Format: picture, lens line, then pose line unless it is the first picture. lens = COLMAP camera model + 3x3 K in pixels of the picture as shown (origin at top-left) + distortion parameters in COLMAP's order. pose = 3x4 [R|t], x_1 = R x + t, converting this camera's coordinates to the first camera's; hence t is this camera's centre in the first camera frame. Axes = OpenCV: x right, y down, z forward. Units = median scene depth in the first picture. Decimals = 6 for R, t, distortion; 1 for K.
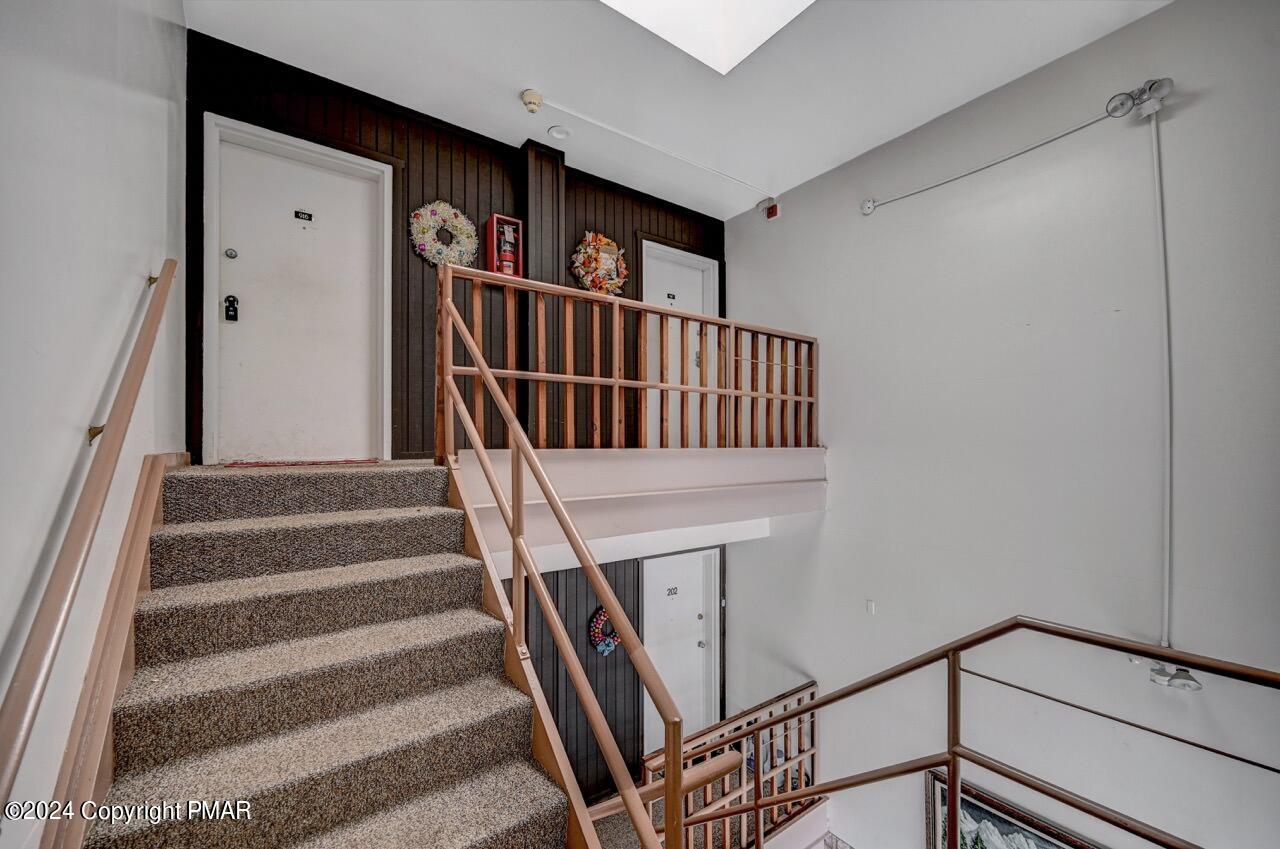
lens RADIAL K [[510.4, 0, 640.0], [0, 510.4, 436.4], [0, 0, 1]] dist [-0.002567, 0.000368]
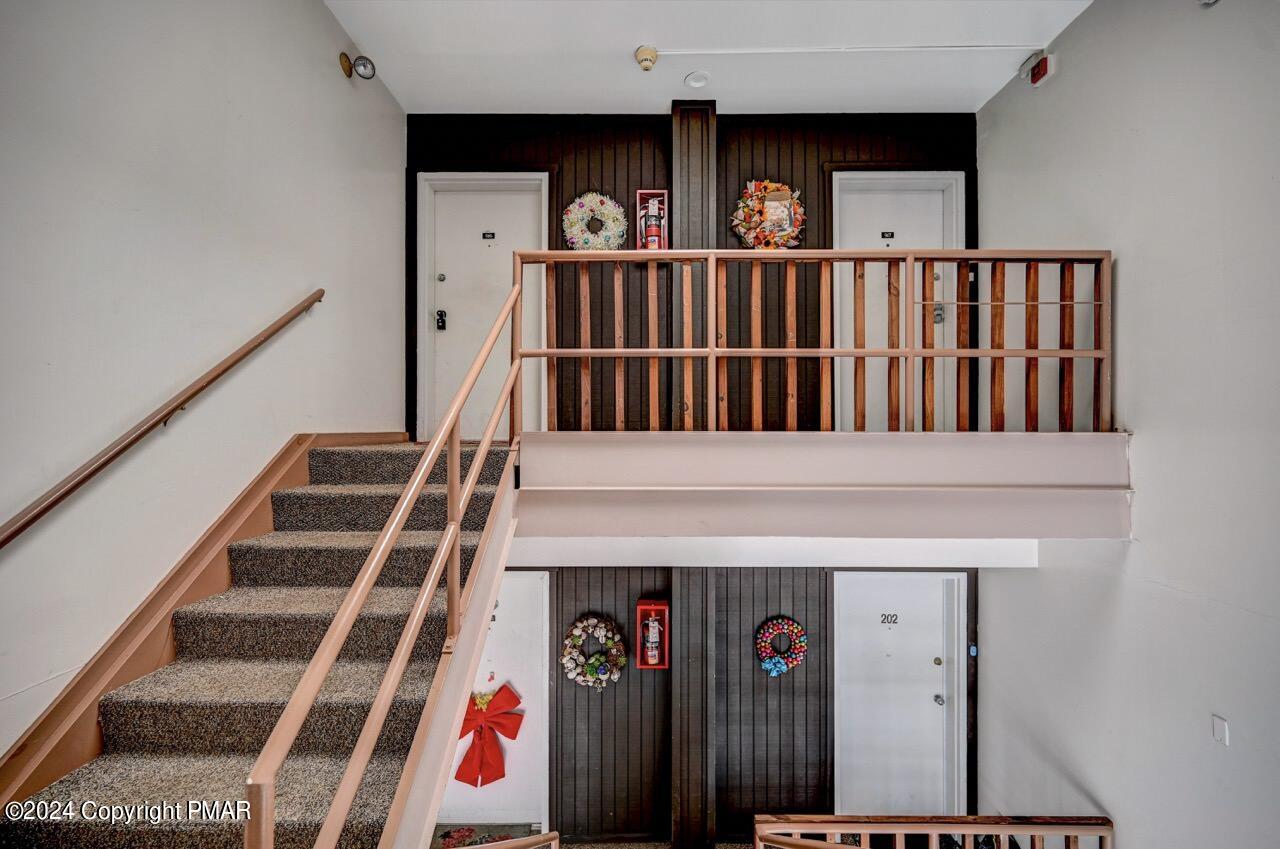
lens RADIAL K [[510.4, 0, 640.2], [0, 510.4, 421.3], [0, 0, 1]] dist [-0.002567, 0.000368]
pose [[0.804354, -0.005636, -0.594124, 0.259227], [0.007492, 0.999972, 0.000657, 0.004066], [0.594103, -0.004980, 0.804373, 0.189671]]
